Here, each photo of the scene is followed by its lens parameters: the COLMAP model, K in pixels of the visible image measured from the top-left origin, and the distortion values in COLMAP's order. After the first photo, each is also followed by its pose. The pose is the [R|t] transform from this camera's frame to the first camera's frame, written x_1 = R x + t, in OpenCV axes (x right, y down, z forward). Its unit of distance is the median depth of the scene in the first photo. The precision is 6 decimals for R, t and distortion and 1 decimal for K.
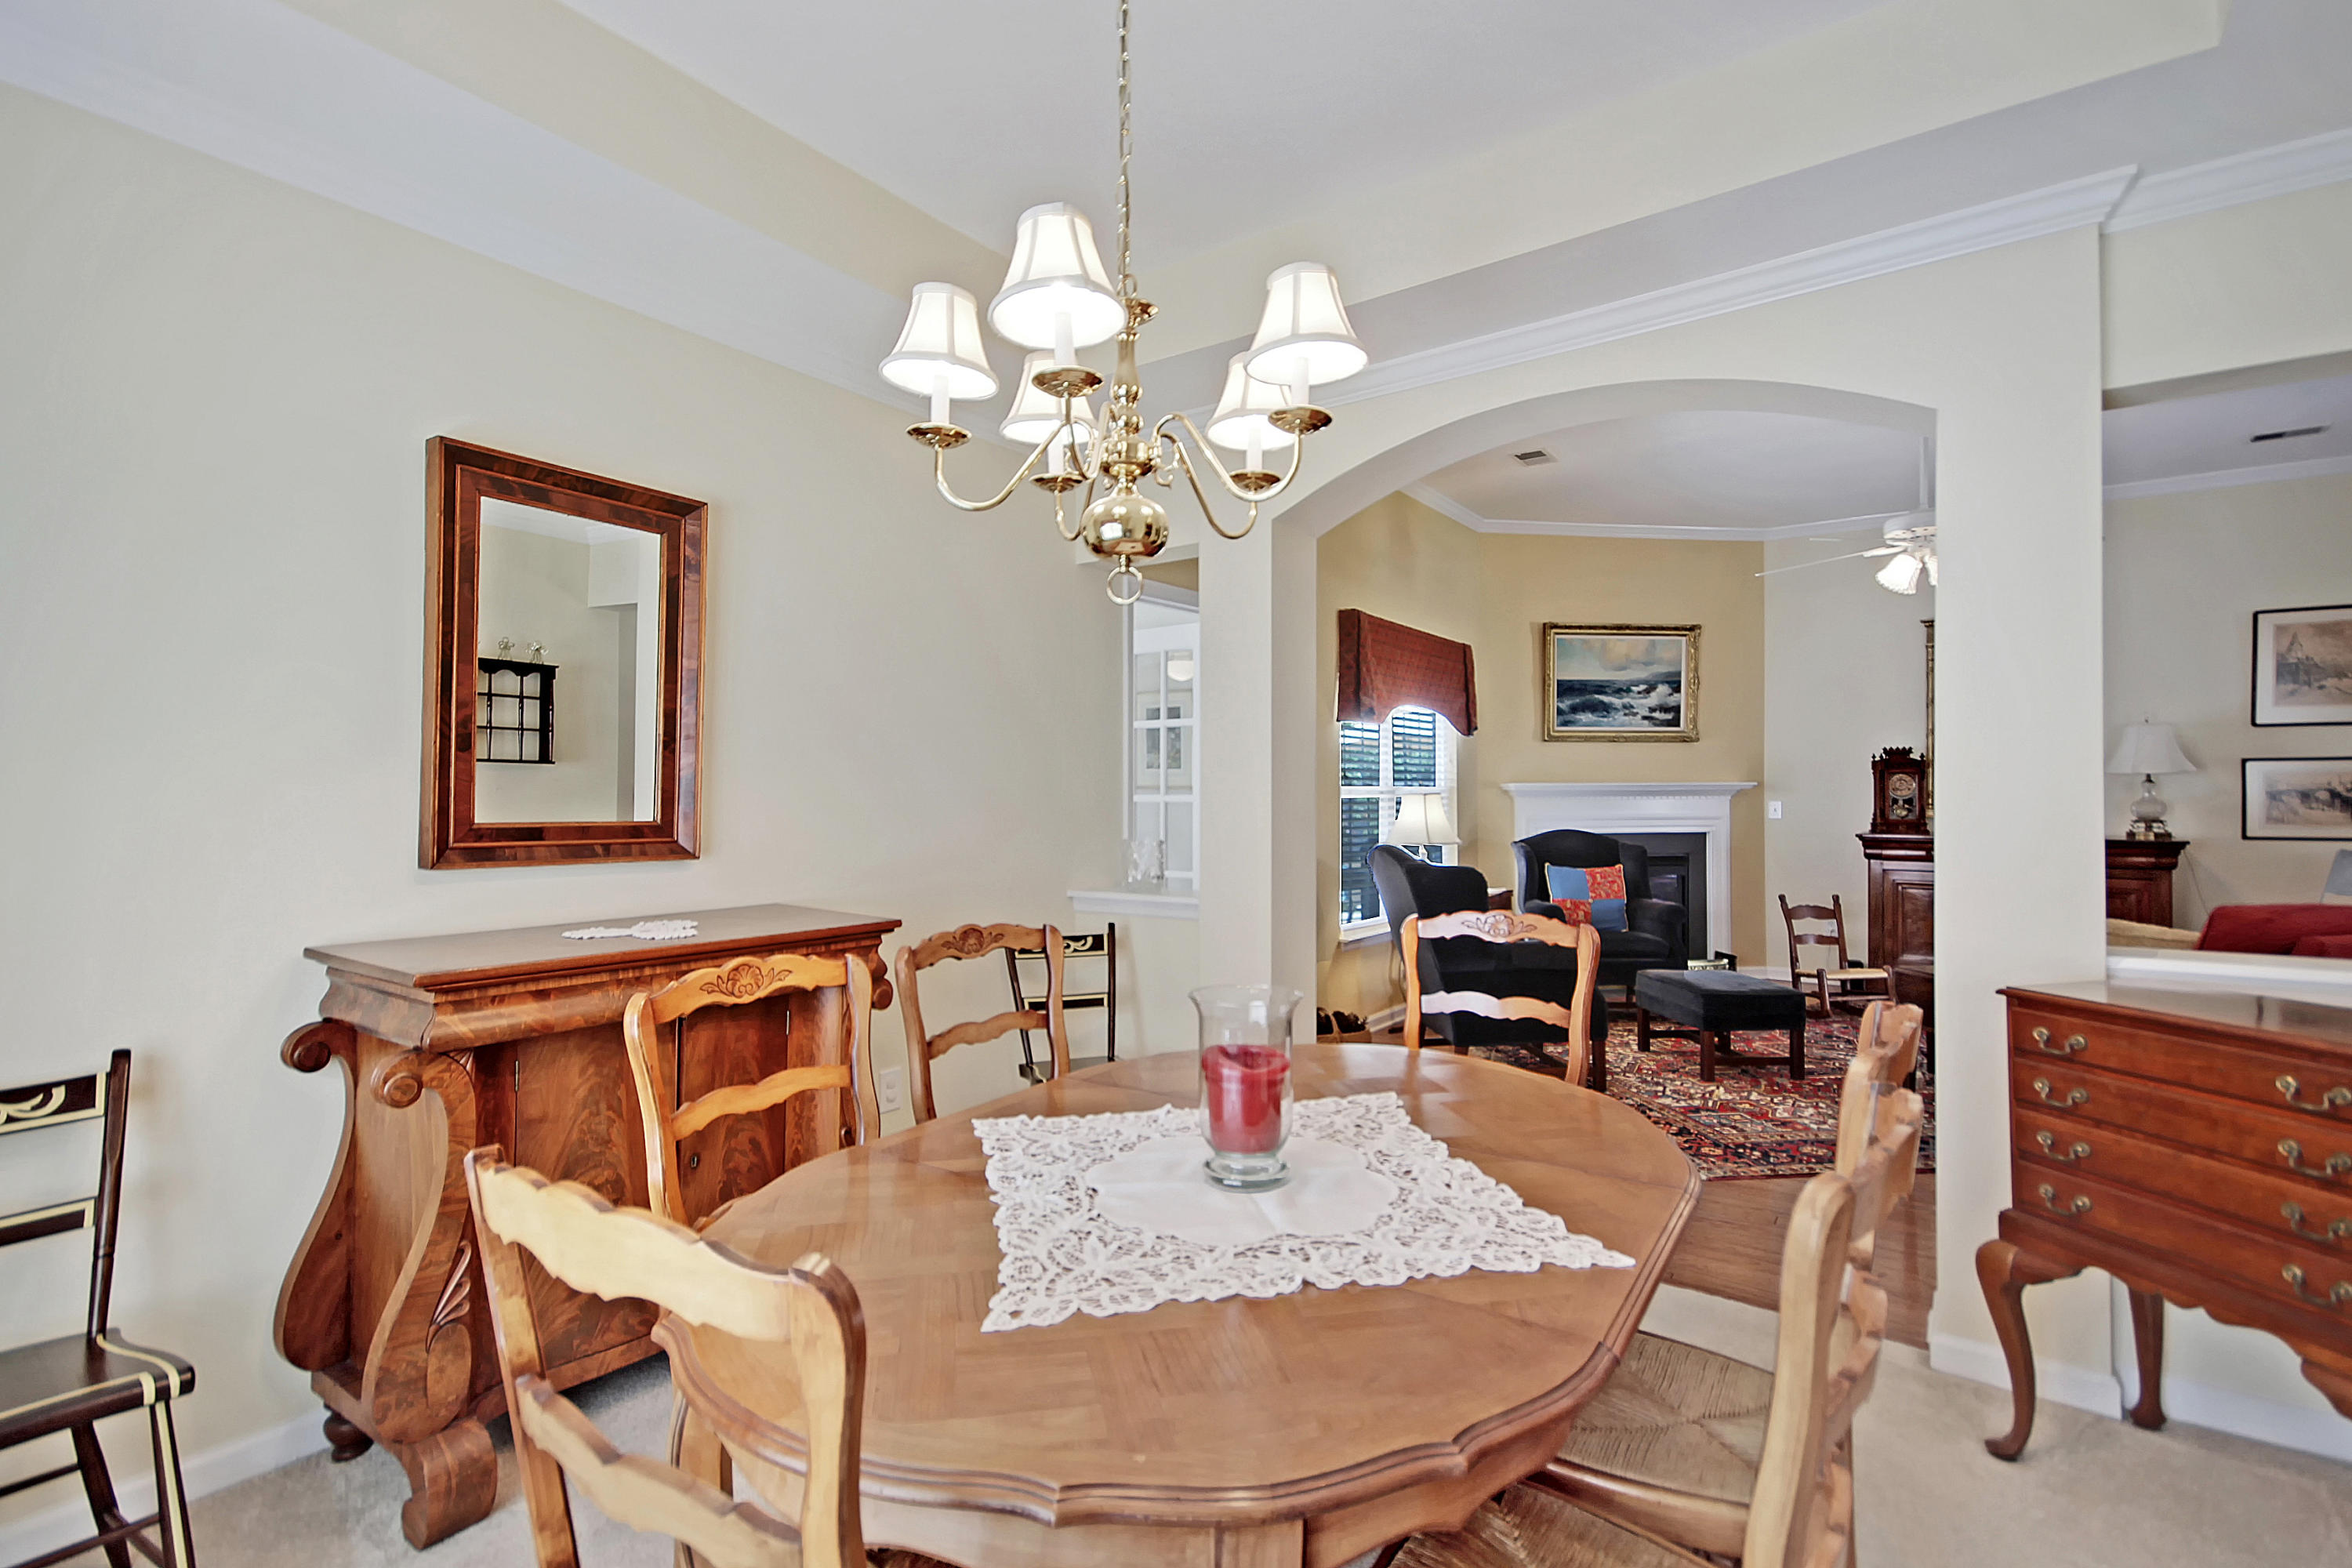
lens RADIAL K [[1105.4, 0, 1173.1], [0, 1105.4, 779.6], [0, 0, 1]] dist [-0.002185, -0.000337]
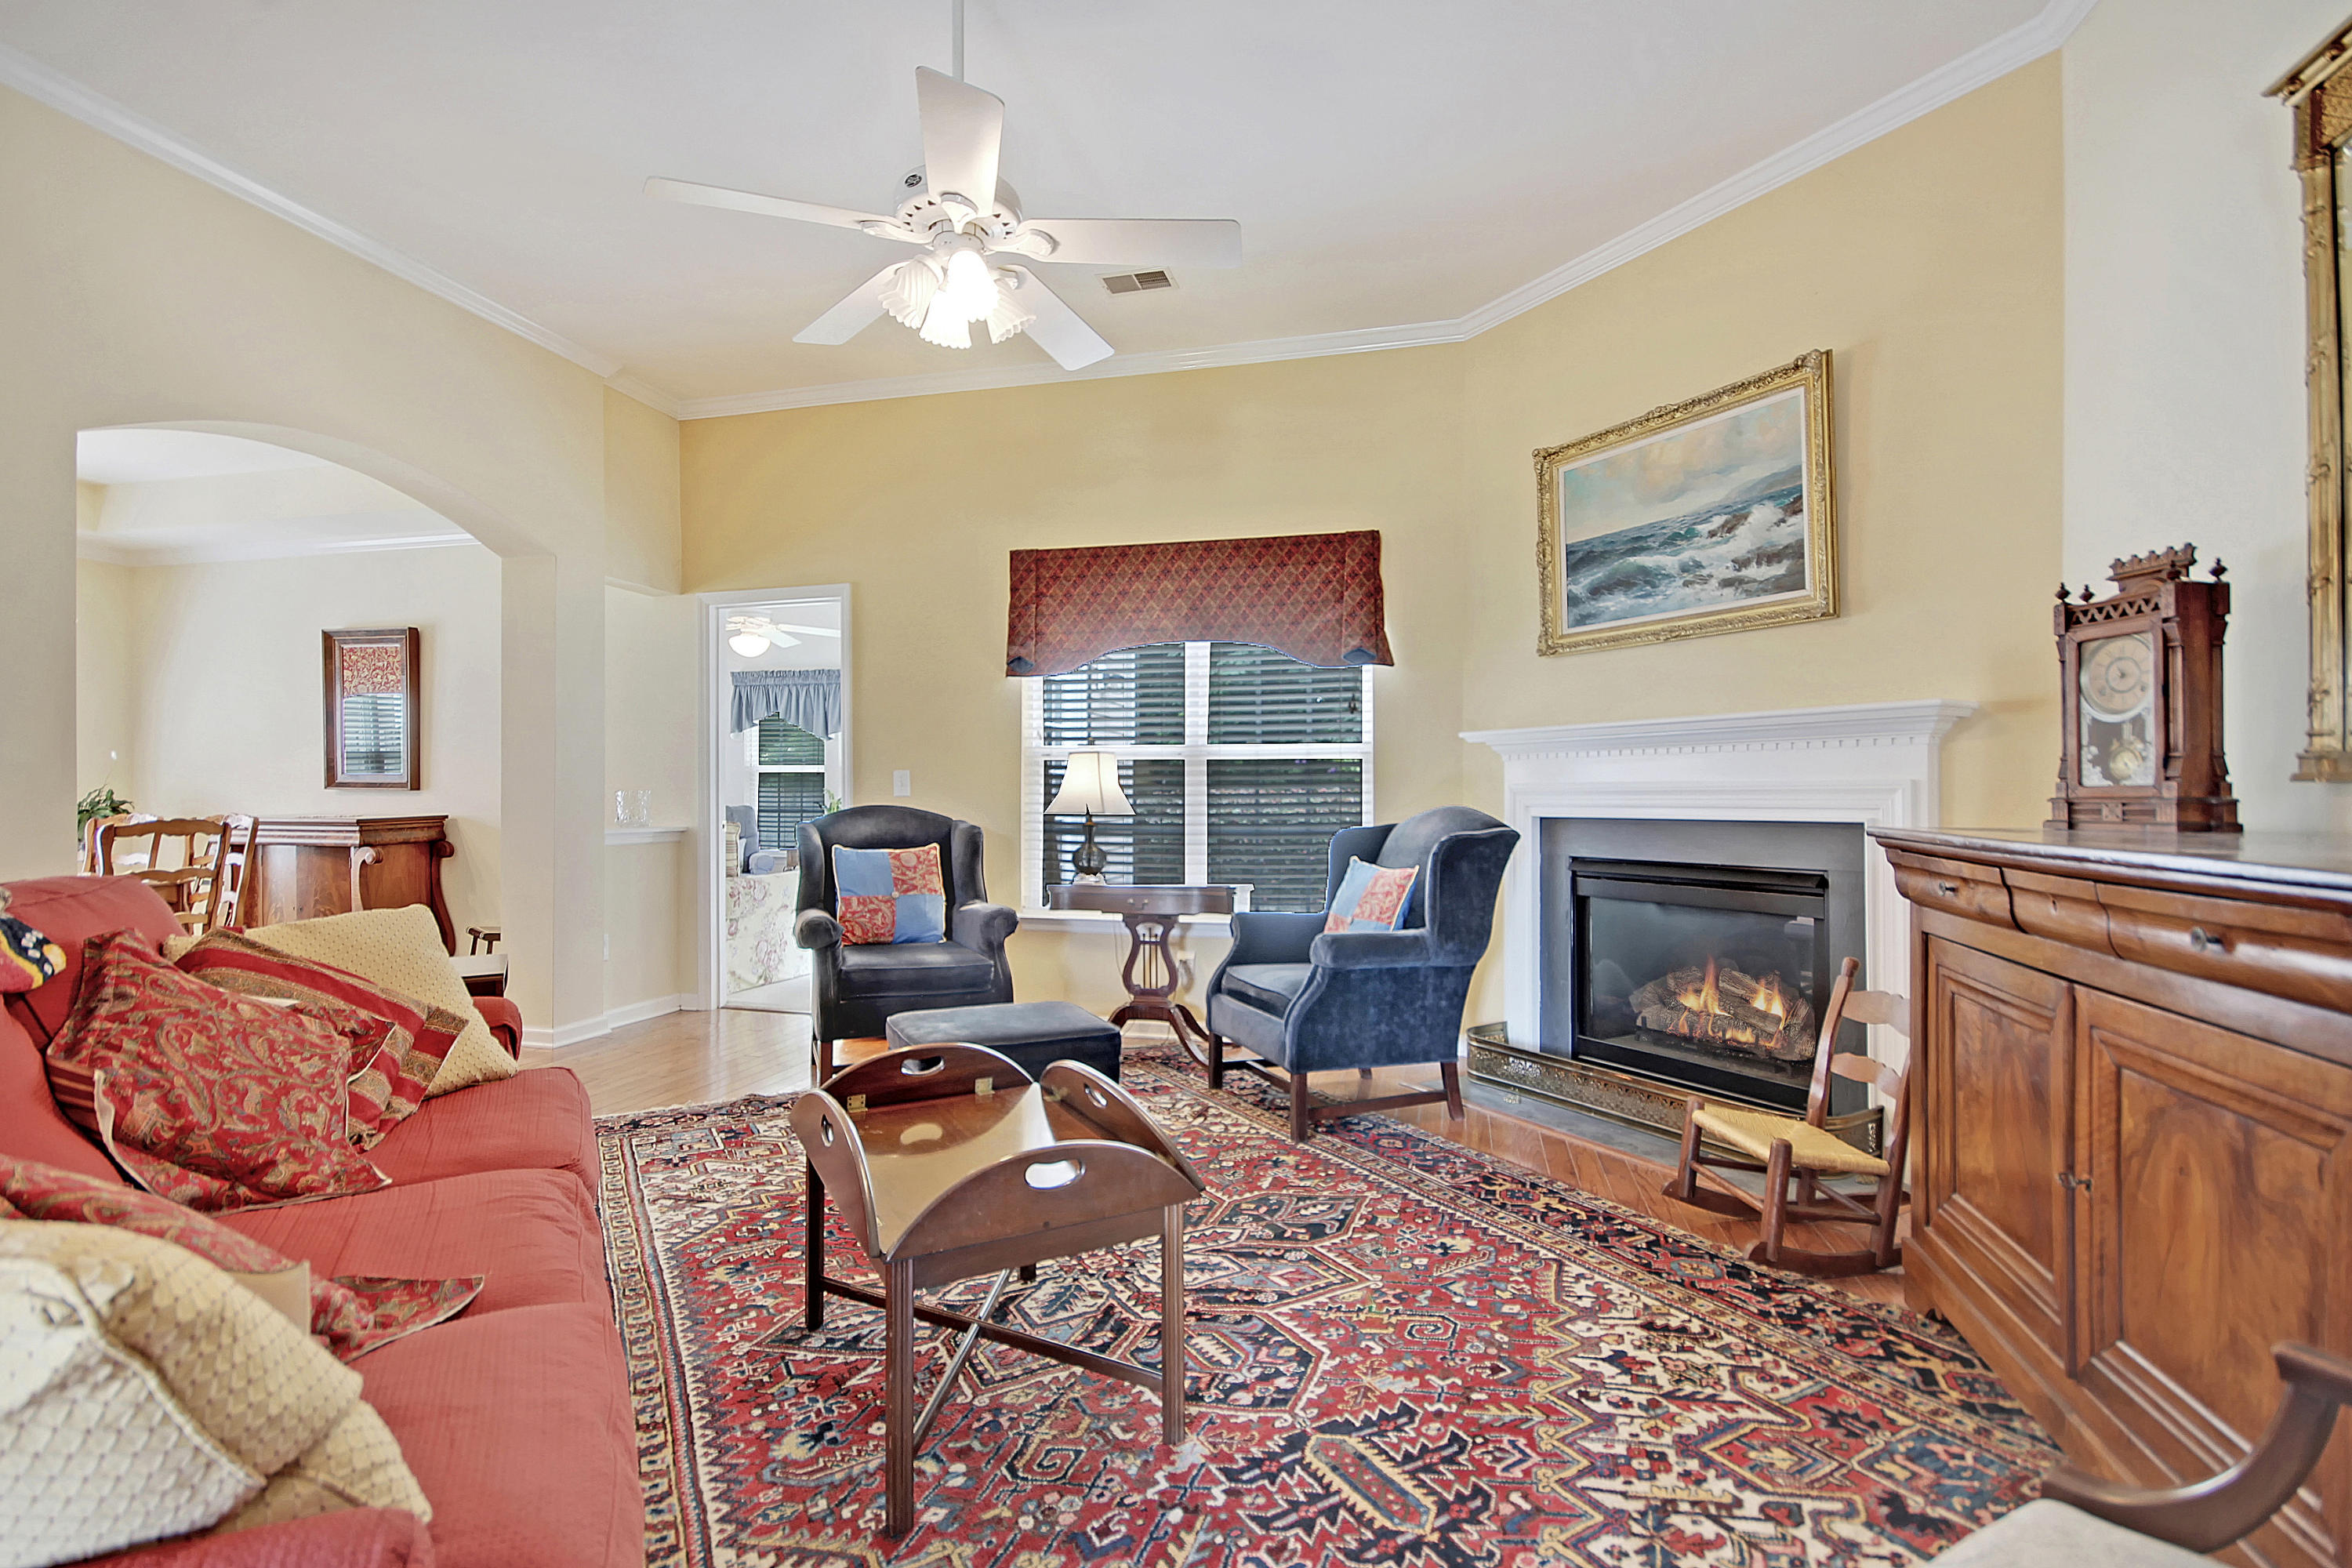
lens RADIAL K [[1105.4, 0, 1179.3], [0, 1105.4, 788.3], [0, 0, 1]] dist [-0.002185, -0.000337]
pose [[0.352370, 0.002526, -0.935857, 0.797130], [0.016263, 0.999829, 0.008822, 0.025909], [0.935720, -0.018328, 0.352268, 0.604917]]
